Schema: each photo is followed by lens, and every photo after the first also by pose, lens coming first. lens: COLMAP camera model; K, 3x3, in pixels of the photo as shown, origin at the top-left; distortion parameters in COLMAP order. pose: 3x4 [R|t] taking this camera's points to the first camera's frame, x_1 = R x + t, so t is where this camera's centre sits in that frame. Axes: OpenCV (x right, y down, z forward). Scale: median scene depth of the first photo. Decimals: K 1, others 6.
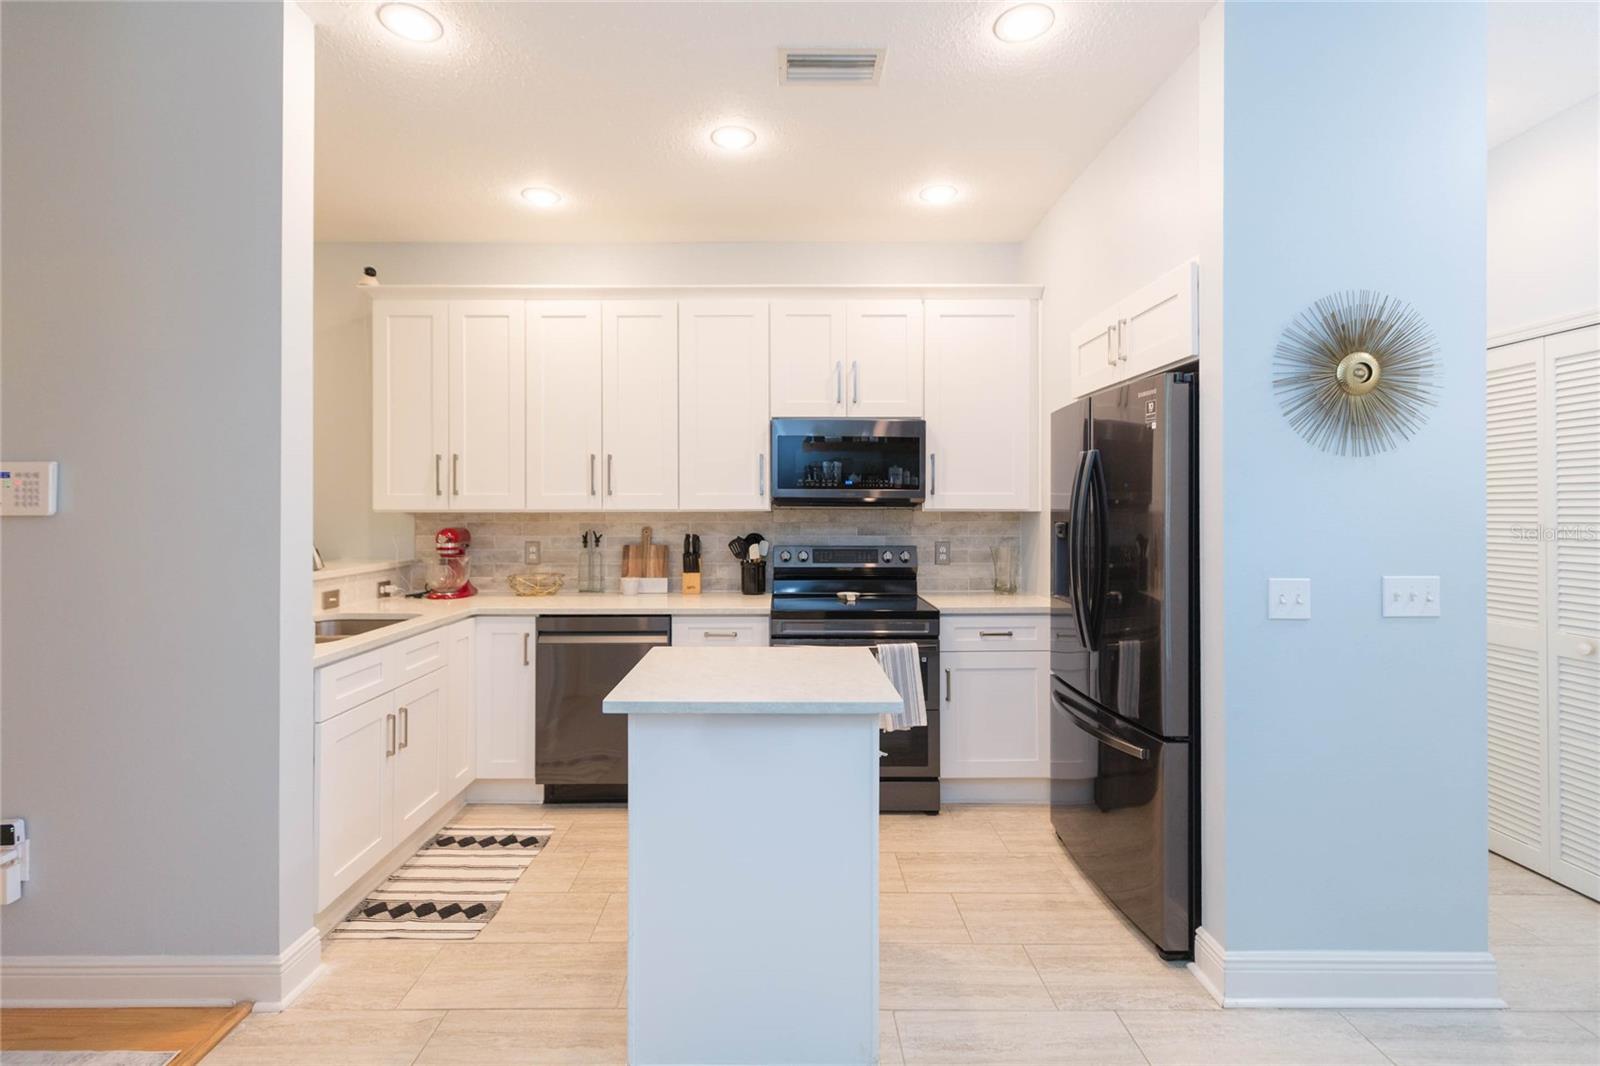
lens RADIAL K [[726.8, 0, 805.4], [0, 726.8, 511.3], [0, 0, 1]] dist [0.001771, -0.000121]
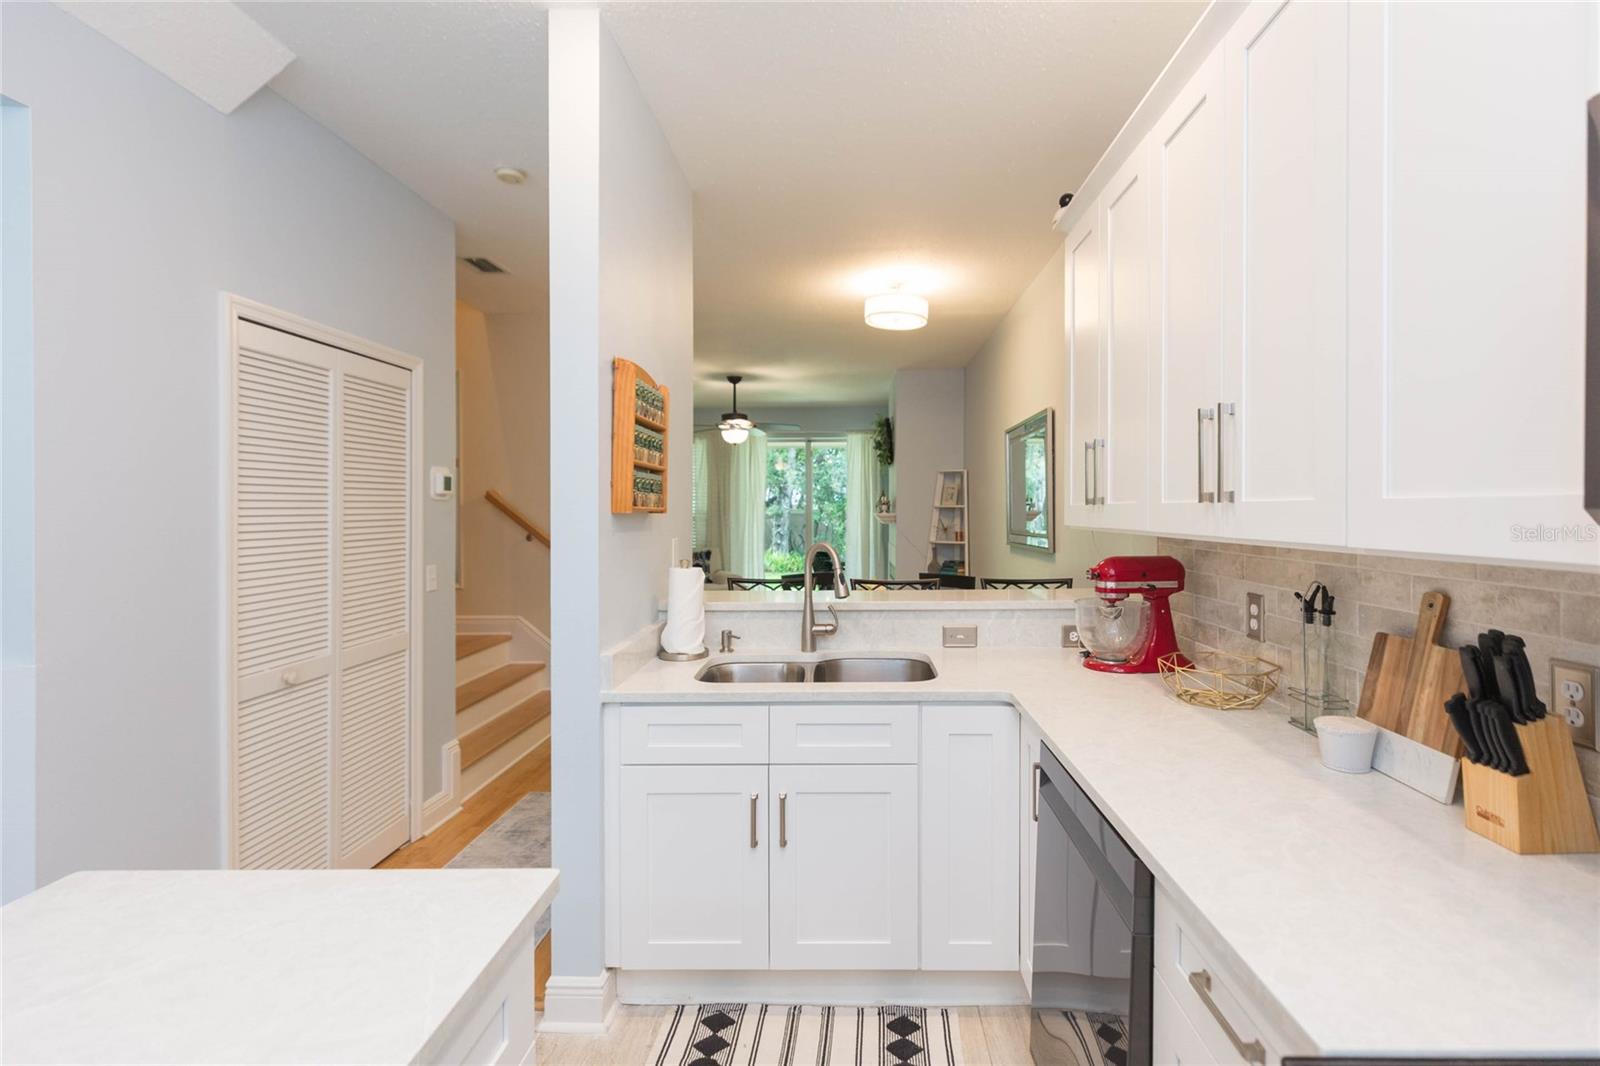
lens RADIAL K [[739.7, 0, 843.0], [0, 739.7, 504.2], [0, 0, 1]] dist [-0.002909, -0.000302]
pose [[-0.049883, -0.003943, -0.998747, 0.150670], [0.003197, 0.999986, -0.004108, -0.019574], [0.998750, -0.003397, -0.049870, 0.765493]]
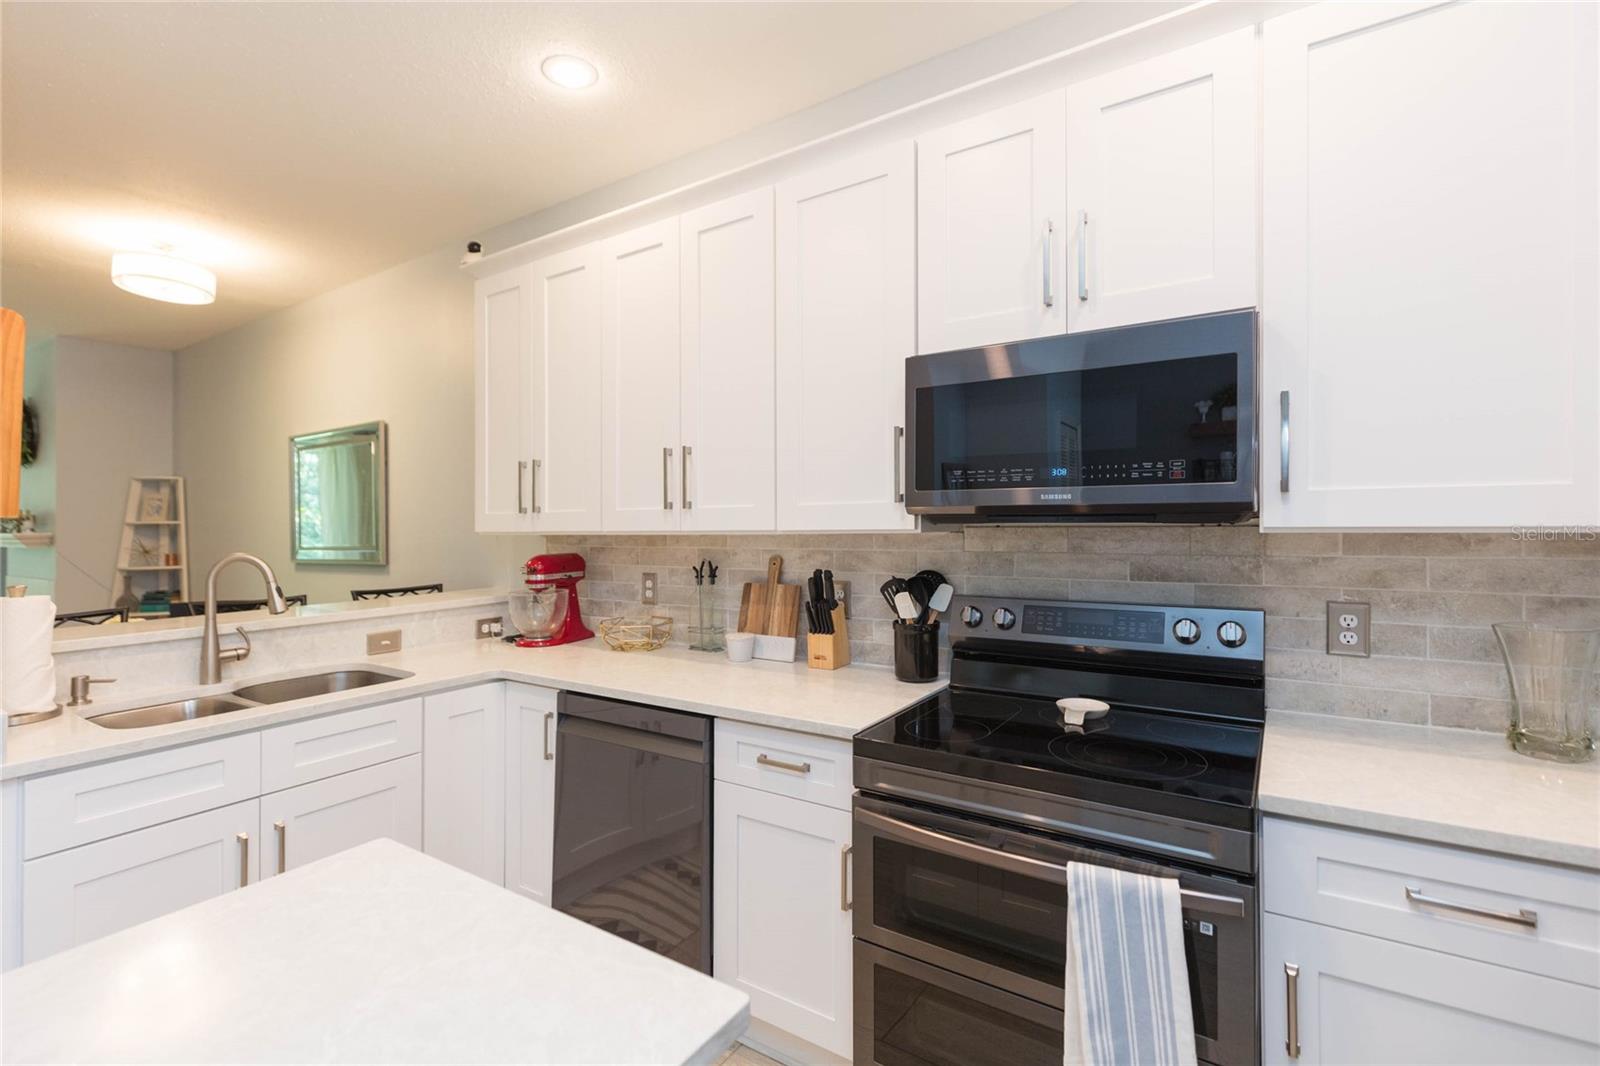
lens RADIAL K [[727.4, 0, 805.1], [0, 727.4, 531.0], [0, 0, 1]] dist [0.001706, 0.000330]
pose [[0.820659, -0.001928, -0.571415, 0.182288], [0.010751, 0.999869, 0.012067, -0.008924], [0.571317, -0.016047, 0.820573, 0.499631]]
